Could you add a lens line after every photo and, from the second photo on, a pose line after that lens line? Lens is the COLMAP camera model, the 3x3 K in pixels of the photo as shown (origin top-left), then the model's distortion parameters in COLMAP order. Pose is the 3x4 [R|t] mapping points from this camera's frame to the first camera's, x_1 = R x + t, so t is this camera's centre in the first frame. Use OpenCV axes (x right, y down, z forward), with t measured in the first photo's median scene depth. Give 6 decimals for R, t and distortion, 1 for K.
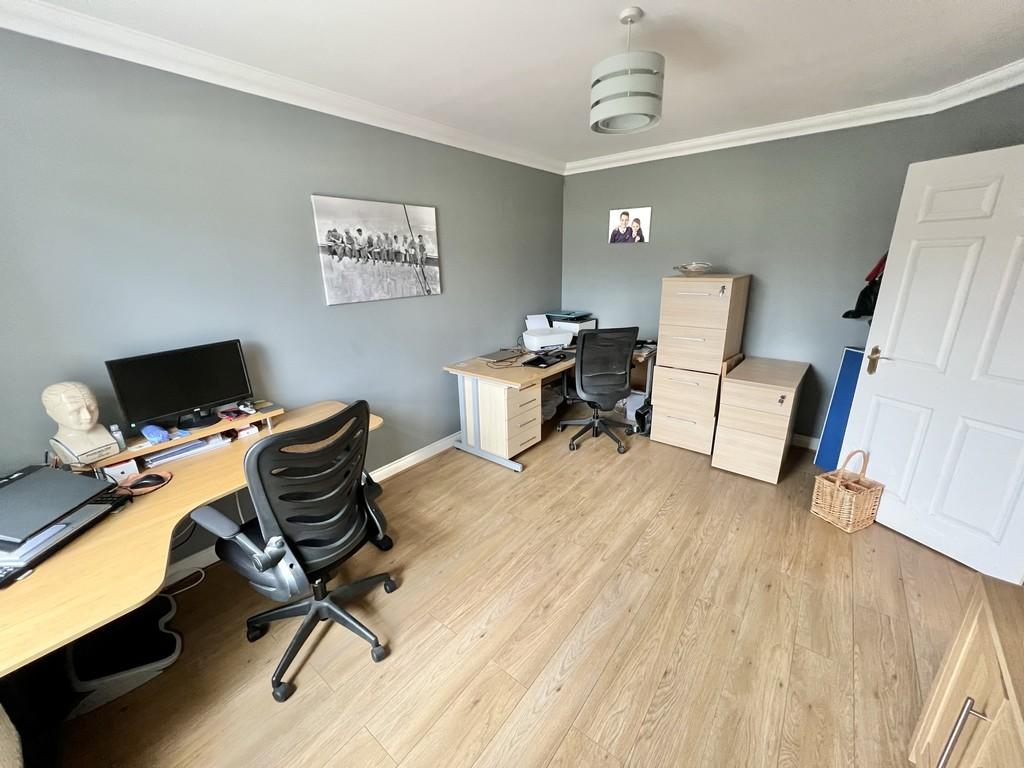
lens RADIAL K [[407.8, 0, 502.7], [0, 407.8, 379.6], [0, 0, 1]] dist [0.002999, 0.000327]
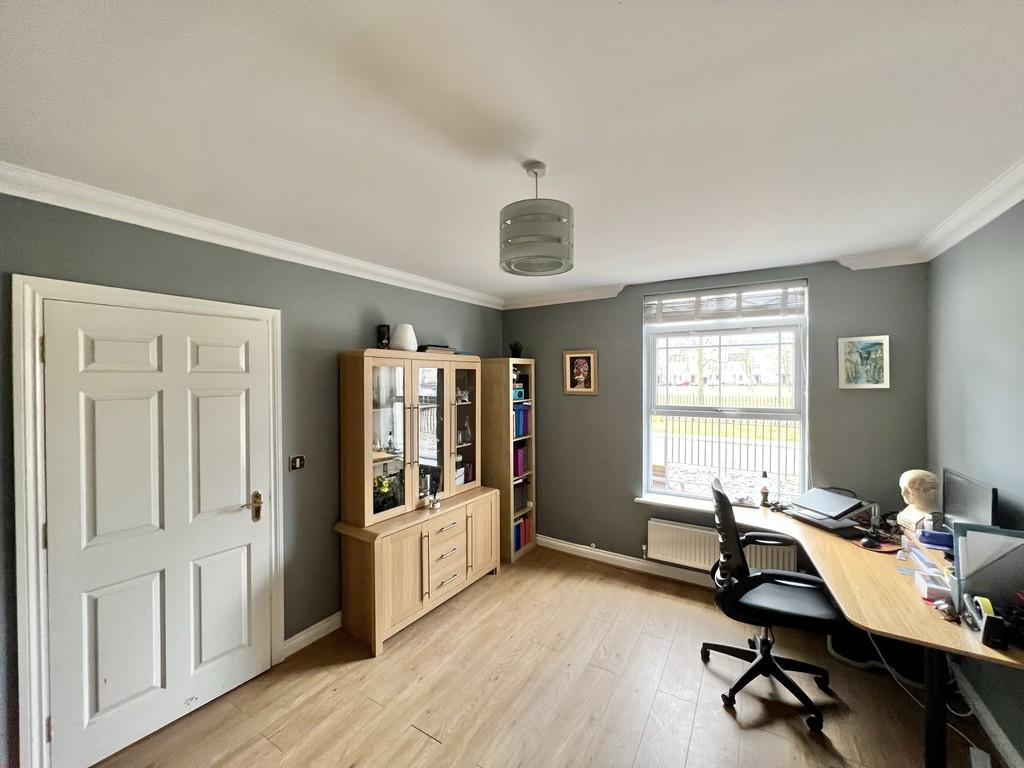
lens RADIAL K [[407.8, 0, 502.7], [0, 407.8, 379.6], [0, 0, 1]] dist [0.002999, 0.000327]
pose [[-0.992077, 0.017610, -0.124394, 0.498638], [-0.018905, 0.957927, 0.286388, -0.625953], [0.124203, 0.286471, -0.950004, 1.905083]]
